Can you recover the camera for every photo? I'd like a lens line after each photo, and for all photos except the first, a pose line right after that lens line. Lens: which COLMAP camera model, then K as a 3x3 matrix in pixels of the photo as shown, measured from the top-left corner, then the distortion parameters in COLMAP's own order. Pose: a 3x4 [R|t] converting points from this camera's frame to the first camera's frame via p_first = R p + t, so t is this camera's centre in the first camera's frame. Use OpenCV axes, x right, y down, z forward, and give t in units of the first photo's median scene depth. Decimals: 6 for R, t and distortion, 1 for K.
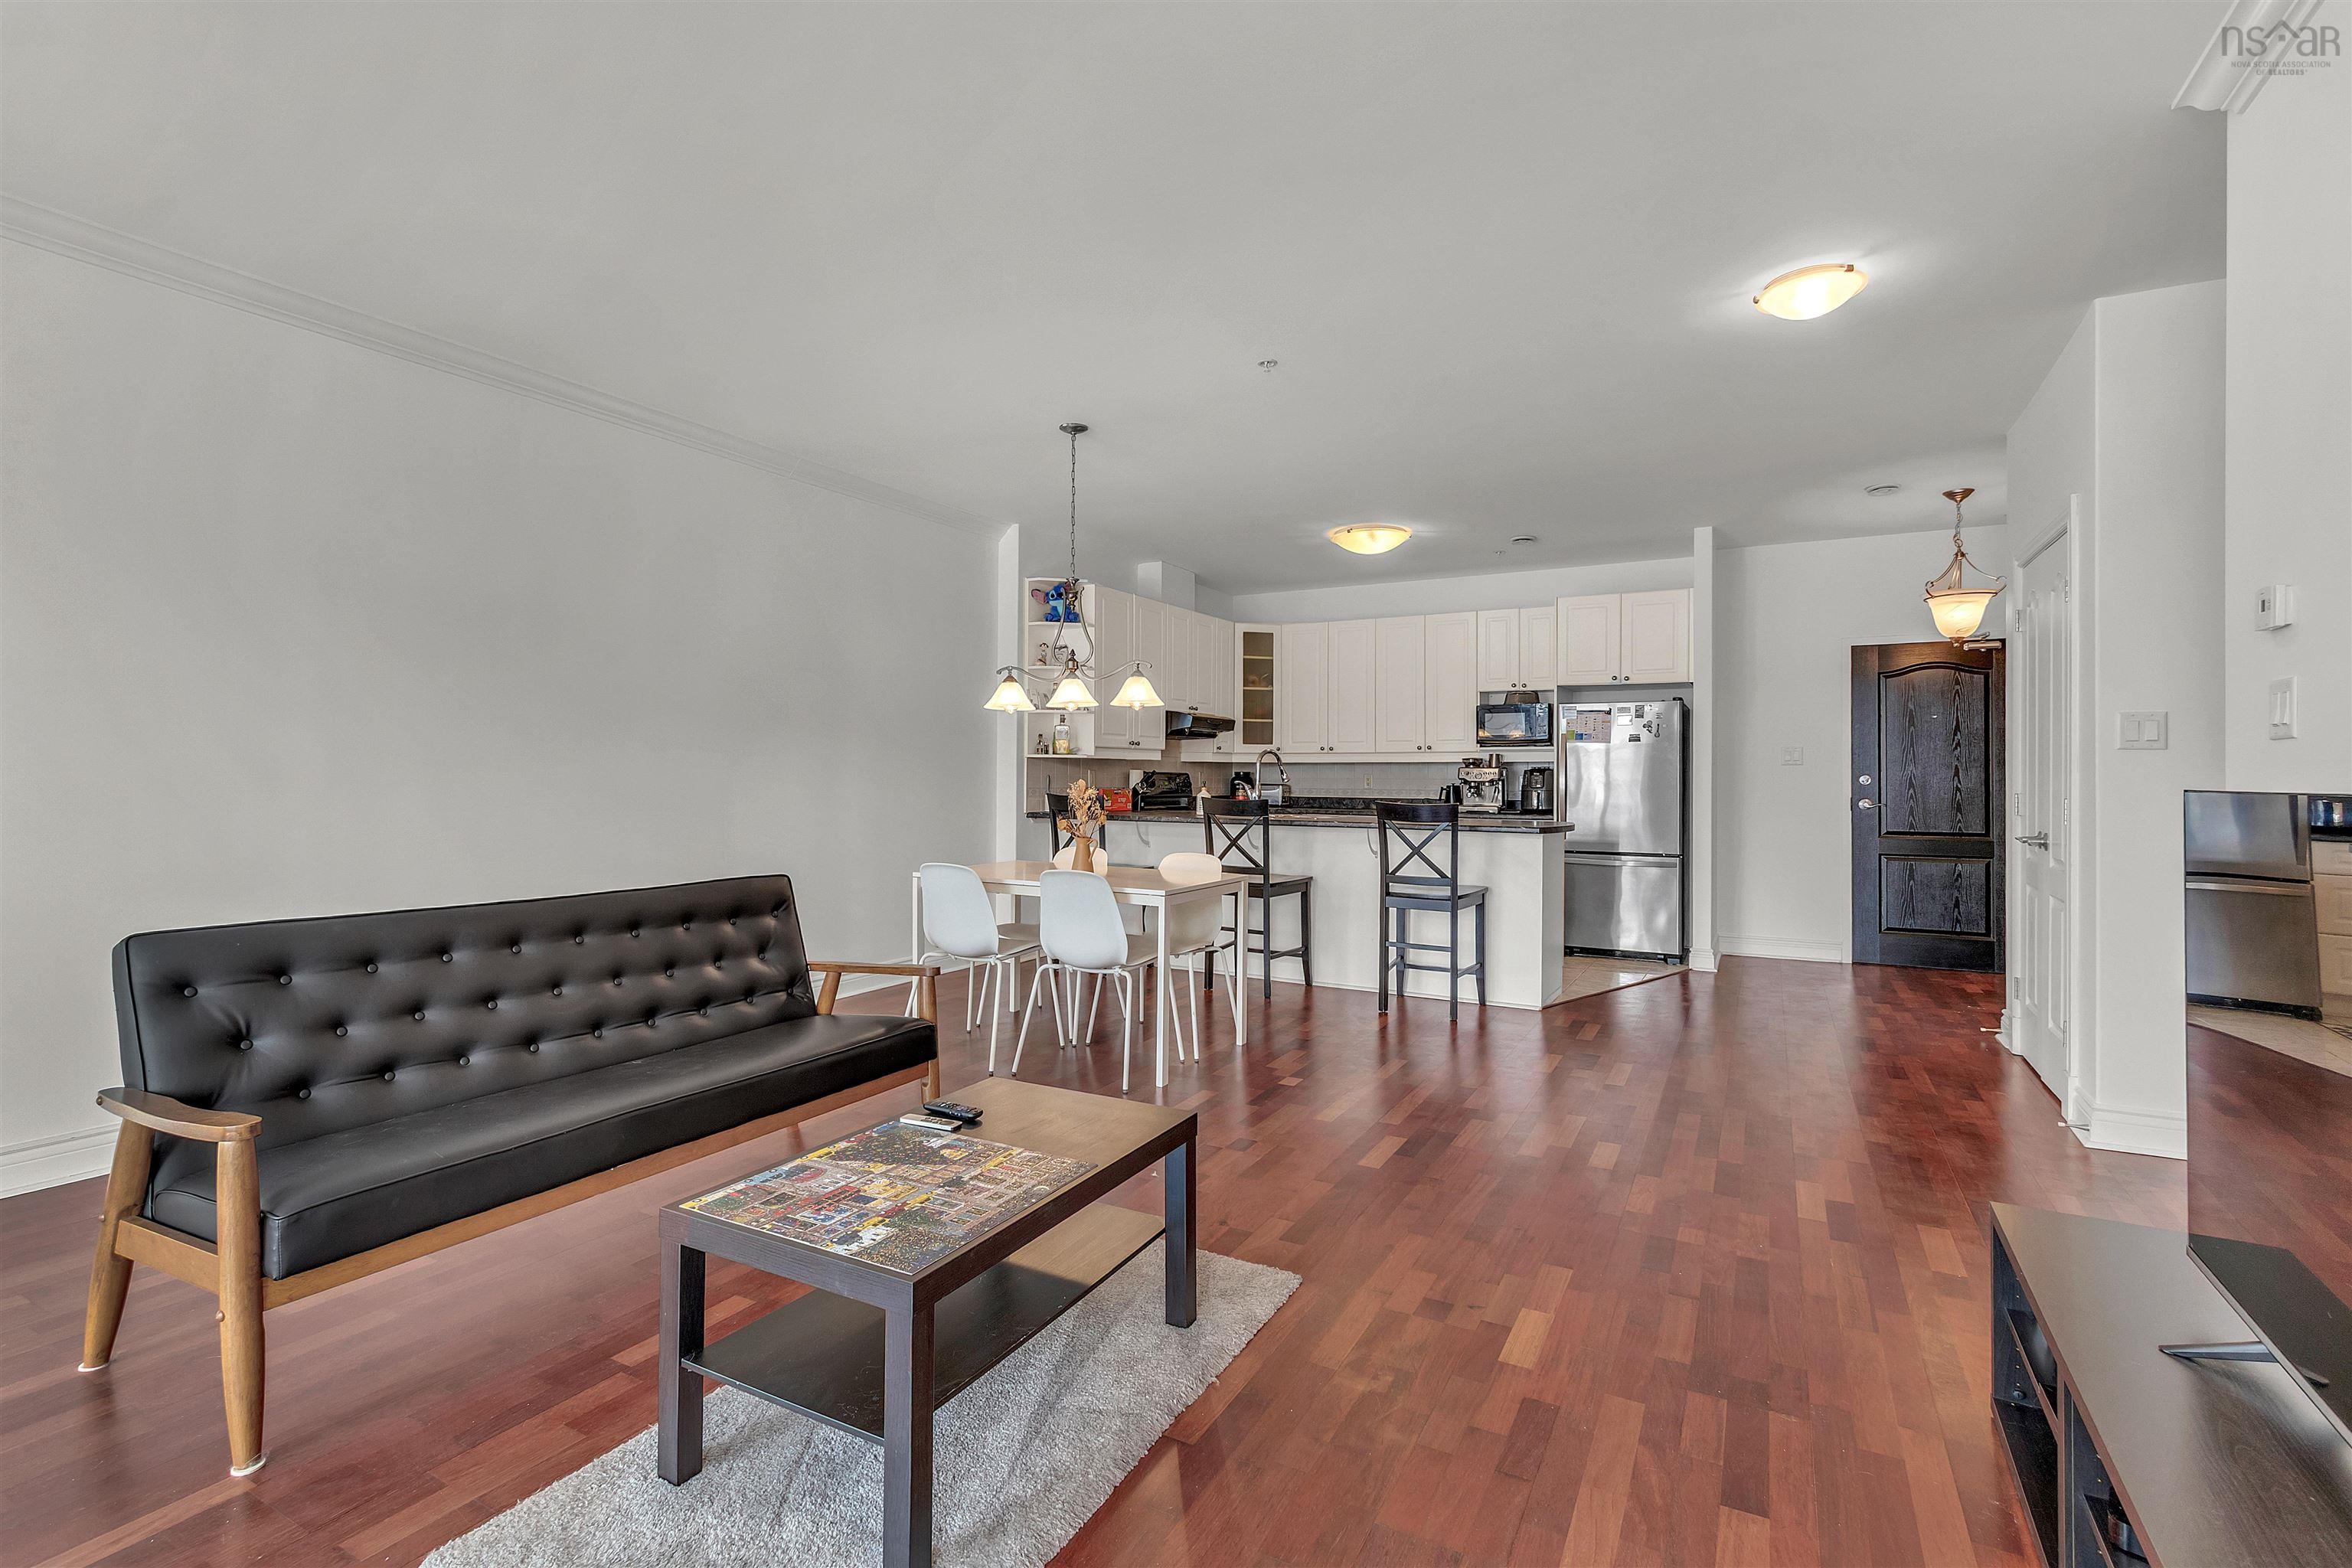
lens RADIAL K [[1019.7, 0, 1230.4], [0, 1019.7, 775.4], [0, 0, 1]] dist [0.000534, -0.000020]
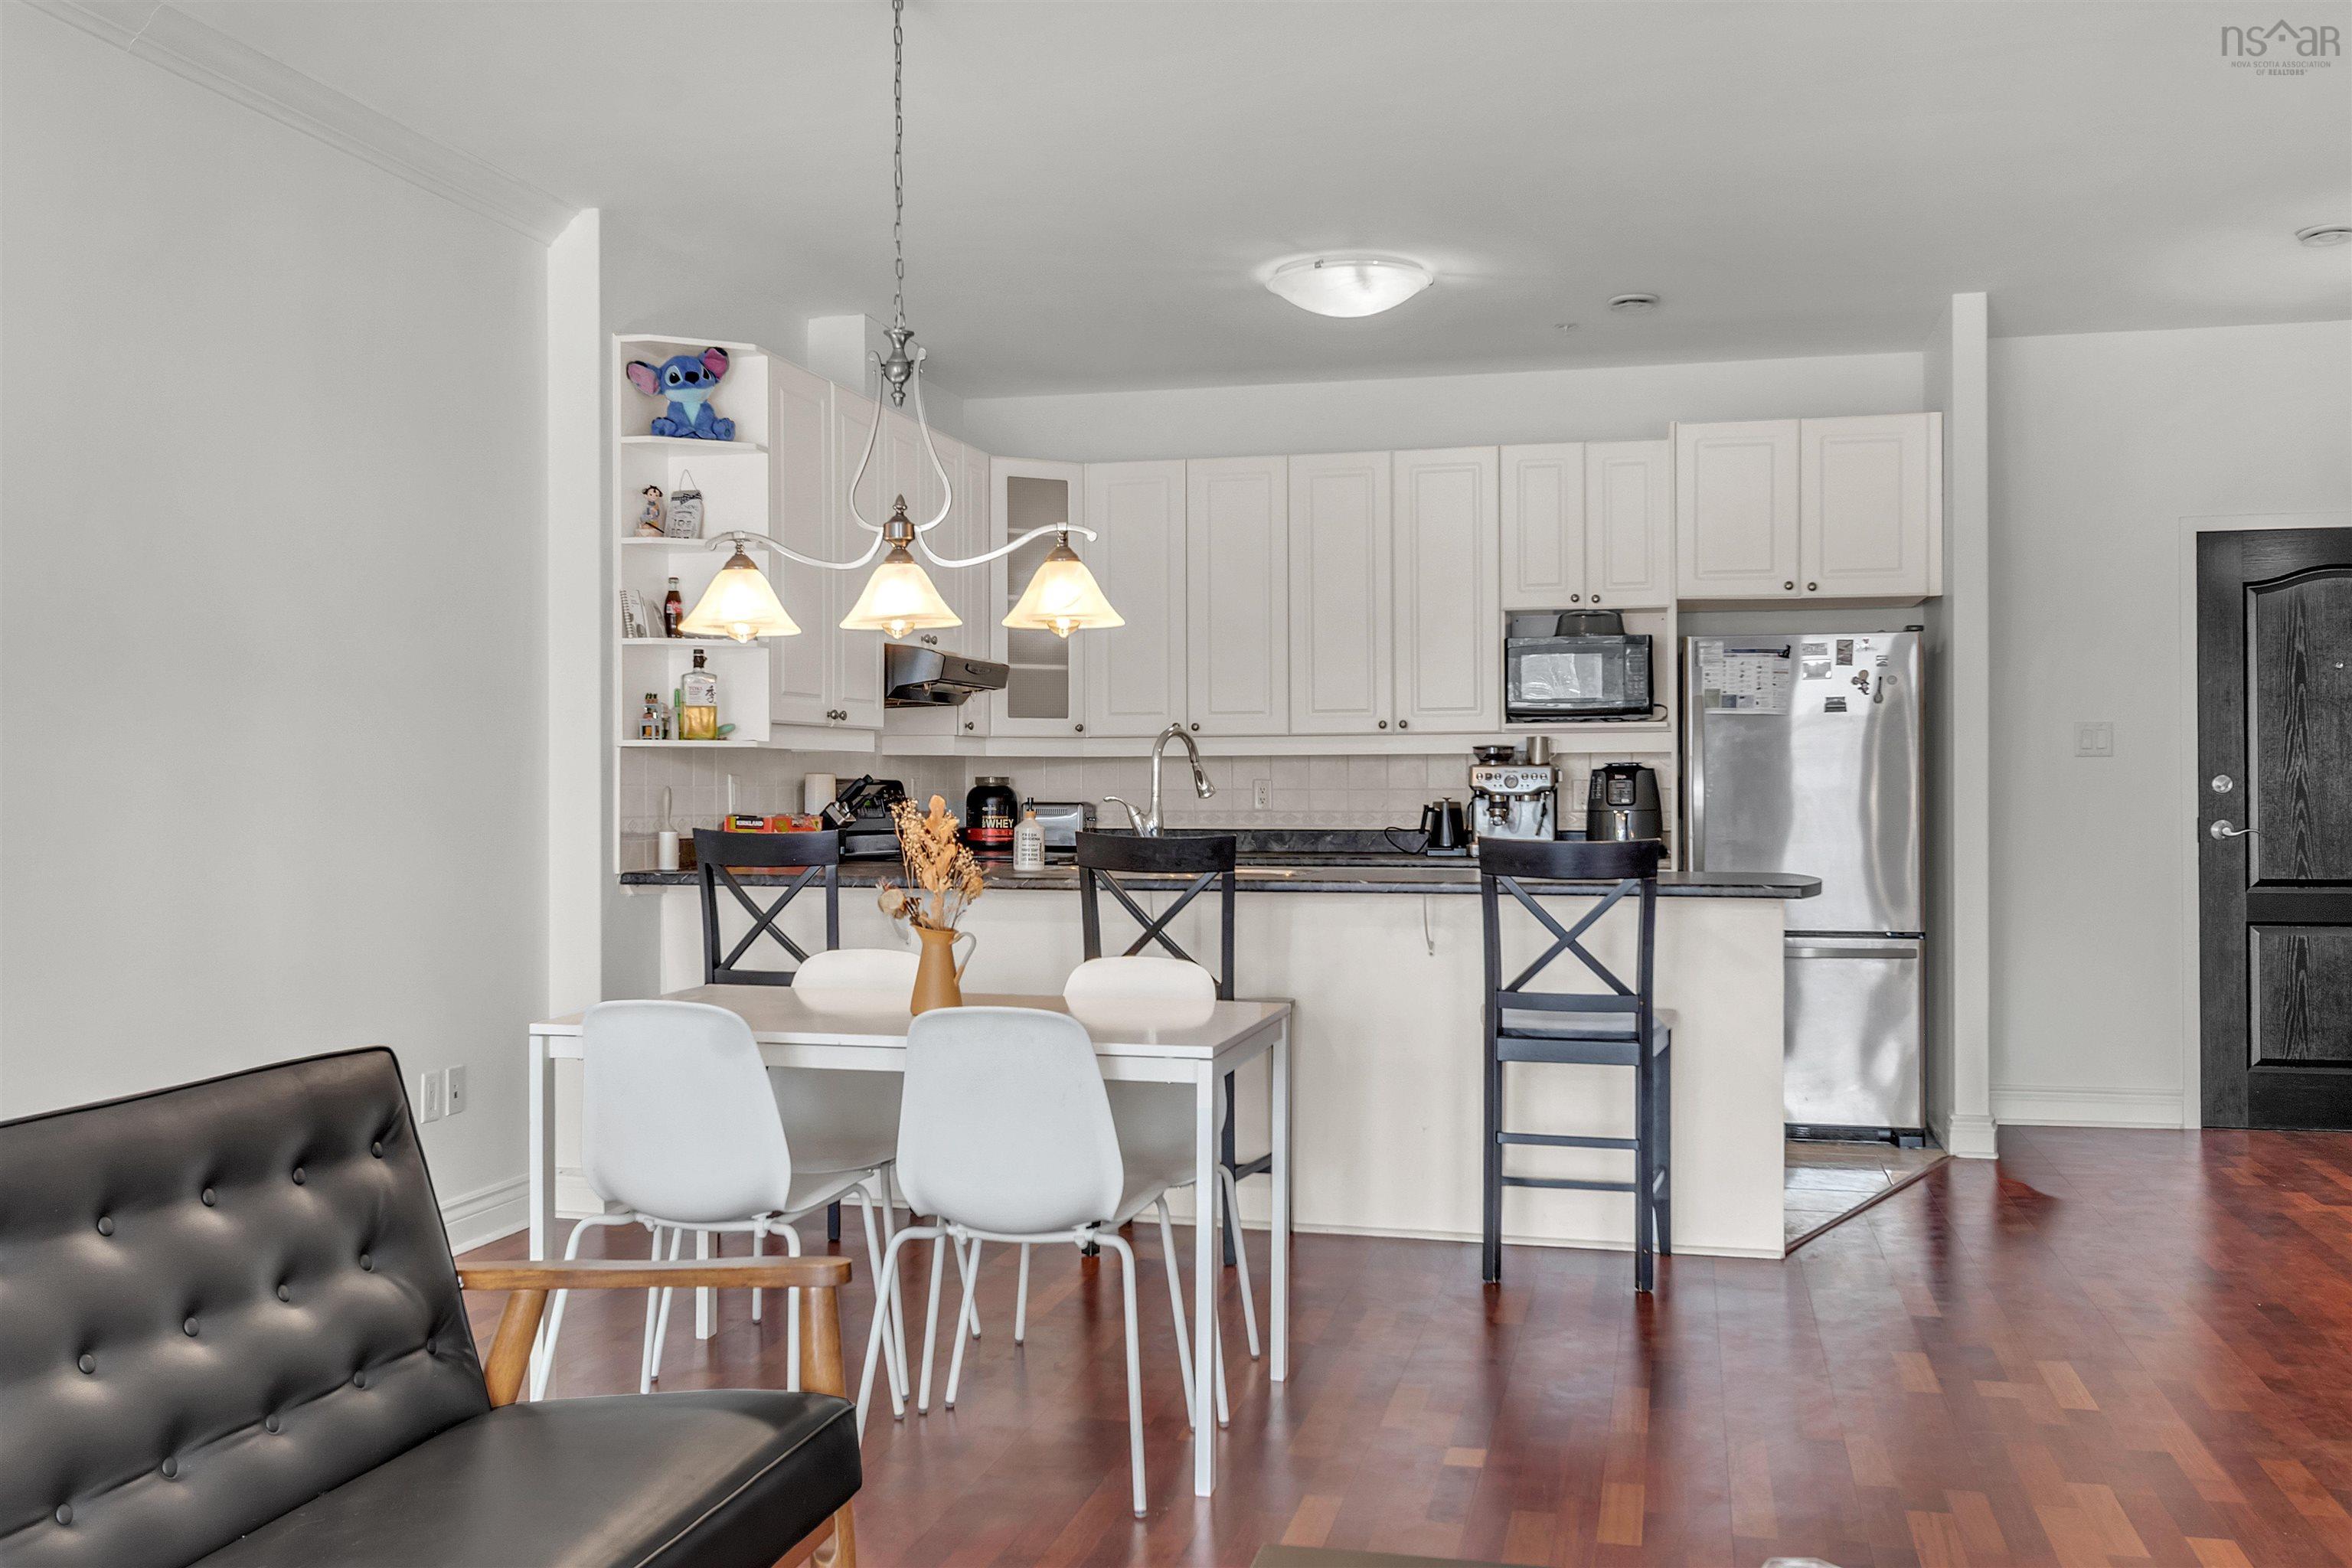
lens RADIAL K [[2060.0, 0, 1176.0], [0, 2060.0, 784.0], [0, 0, 1]] dist [0.047813, -0.110786]
pose [[0.971710, -0.007828, 0.236049, -0.169845], [0.007930, 0.999968, 0.000519, -0.000392], [-0.236045, 0.001367, 0.971741, 0.083536]]
